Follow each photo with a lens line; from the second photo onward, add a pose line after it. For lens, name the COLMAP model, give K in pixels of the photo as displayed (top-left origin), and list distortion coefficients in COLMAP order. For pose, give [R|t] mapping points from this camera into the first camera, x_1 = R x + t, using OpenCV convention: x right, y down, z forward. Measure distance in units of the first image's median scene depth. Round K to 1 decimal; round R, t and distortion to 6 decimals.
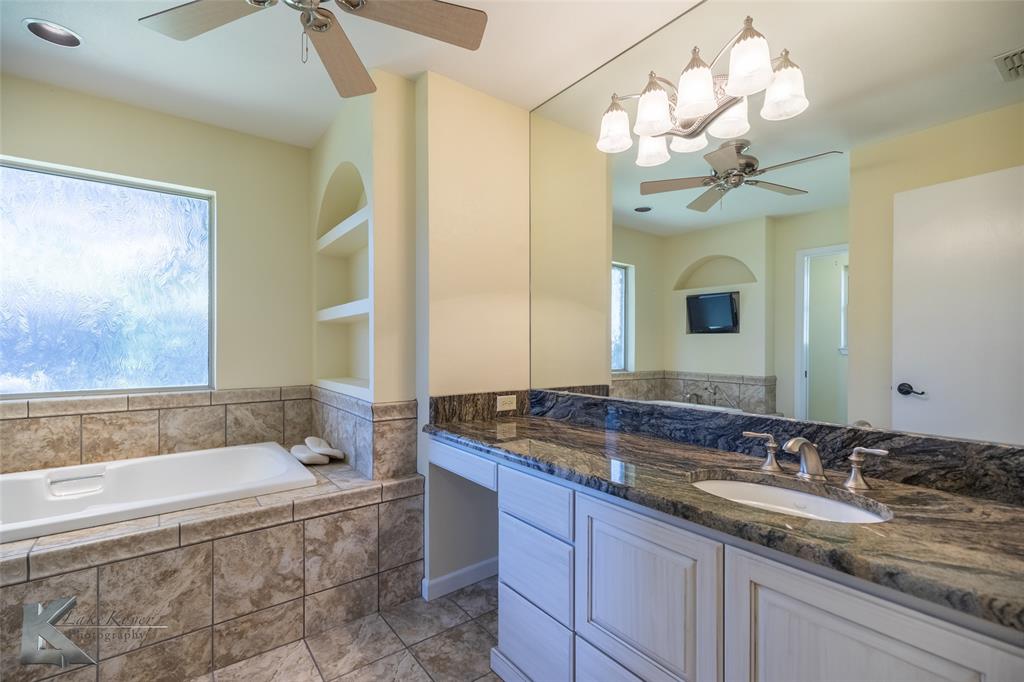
lens RADIAL K [[458.5, 0, 537.5], [0, 458.5, 343.5], [0, 0, 1]] dist [-0.003865, 0.001110]
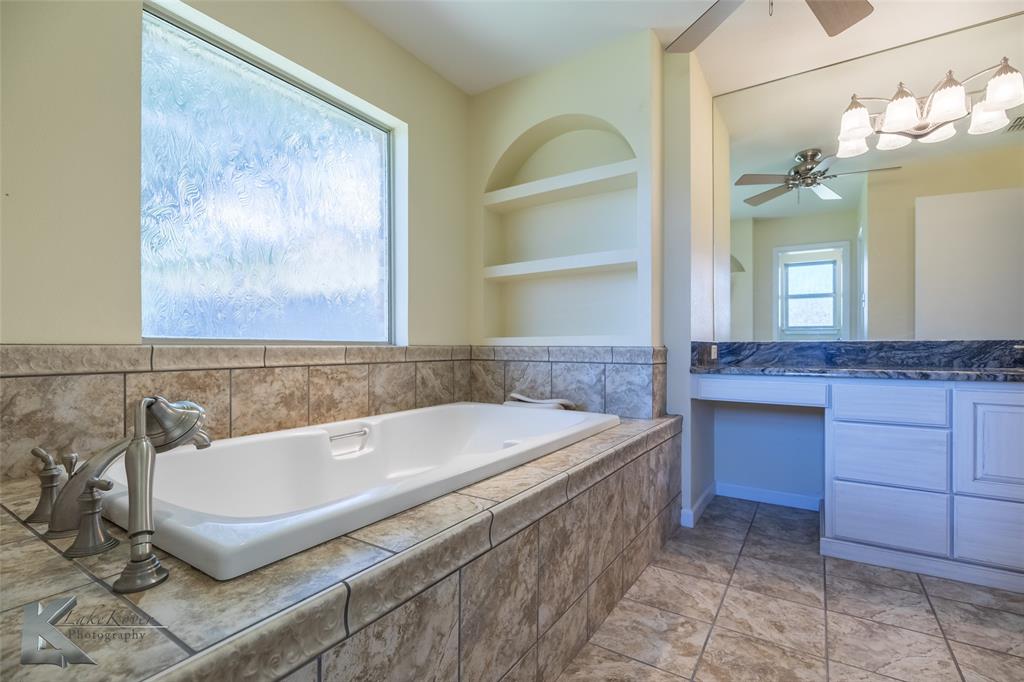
lens RADIAL K [[458.5, 0, 537.1], [0, 458.5, 345.7], [0, 0, 1]] dist [-0.003865, 0.001110]
pose [[0.946563, 0.000903, 0.322517, -0.873755], [-0.000890, 1.000000, -0.000188, 0.118631], [-0.322517, -0.000109, 0.946564, 0.077435]]
